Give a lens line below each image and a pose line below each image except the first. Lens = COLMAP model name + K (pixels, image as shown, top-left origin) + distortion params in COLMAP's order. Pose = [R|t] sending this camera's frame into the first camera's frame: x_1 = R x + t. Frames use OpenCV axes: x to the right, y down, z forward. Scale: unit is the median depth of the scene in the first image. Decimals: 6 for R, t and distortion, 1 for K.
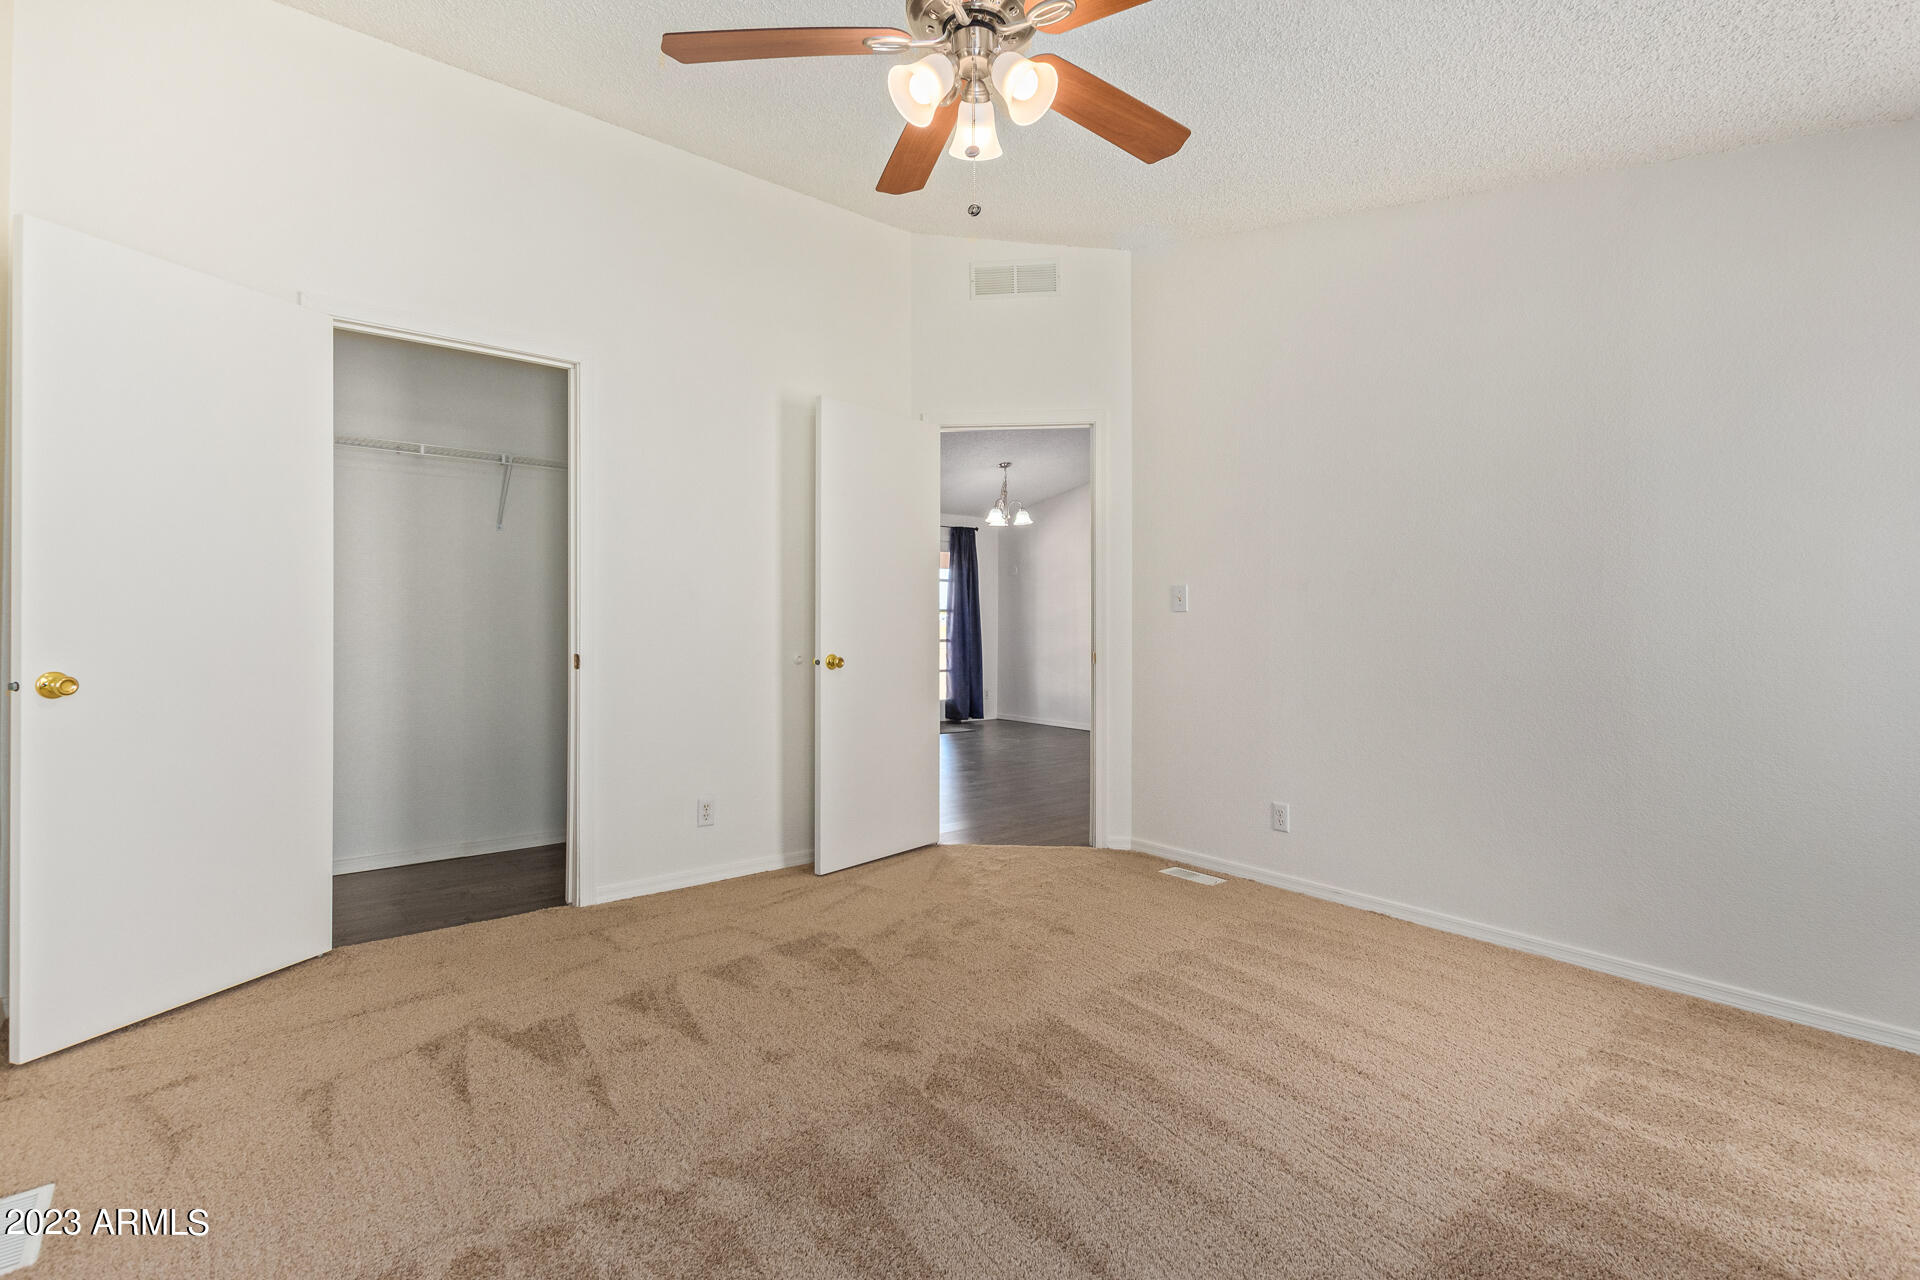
lens RADIAL K [[874.6, 0, 960.4], [0, 874.6, 618.2], [0, 0, 1]] dist [0.004137, 0.001116]
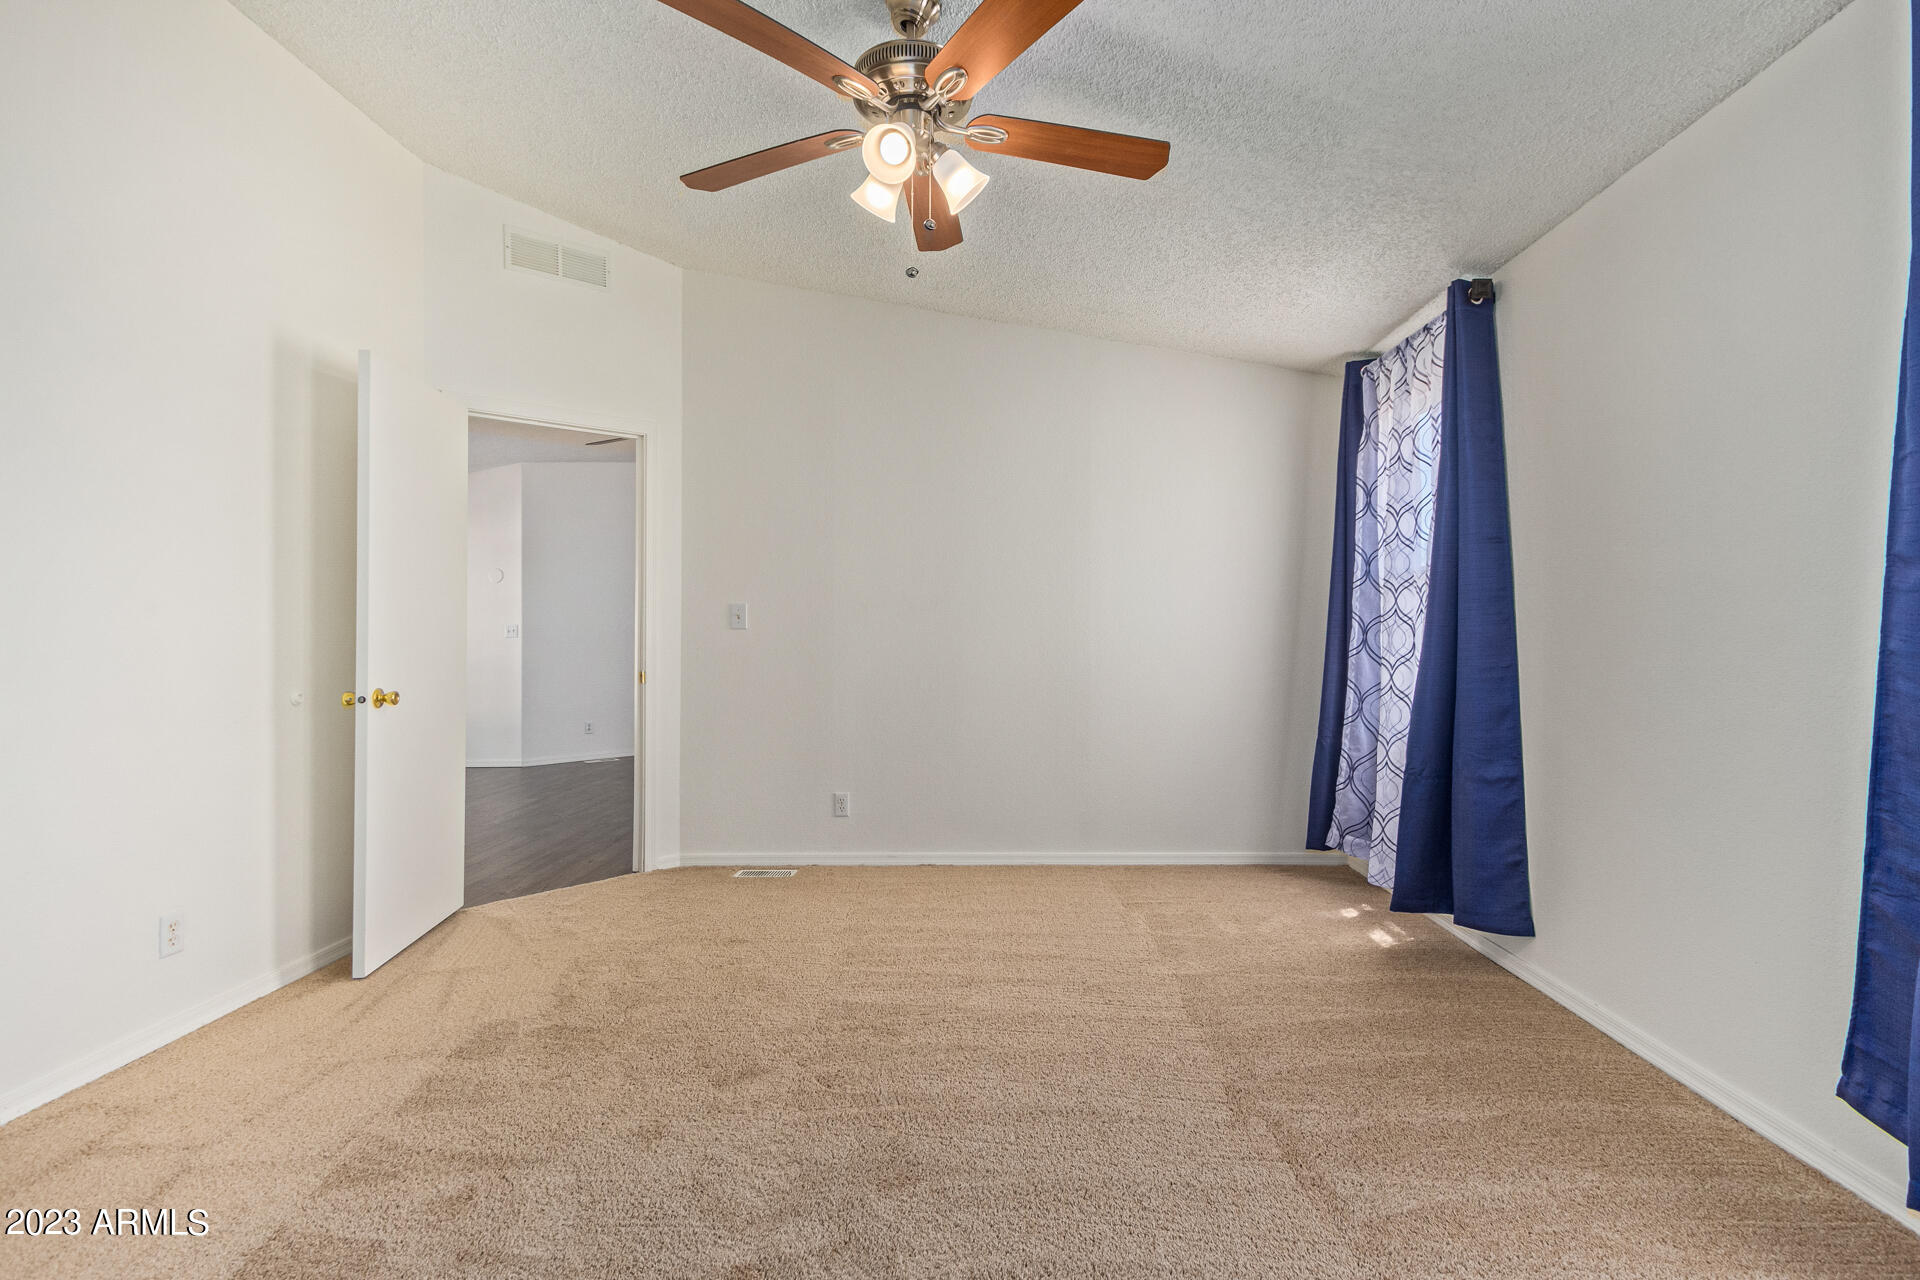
lens RADIAL K [[905.6, 0, 926.3], [0, 905.6, 644.1], [0, 0, 1]] dist [0.000396, 0.000149]
pose [[0.664603, -0.021558, 0.746885, -0.424843], [0.012585, 0.999765, 0.017657, -0.005636], [-0.747090, -0.002335, 0.664718, 0.108066]]
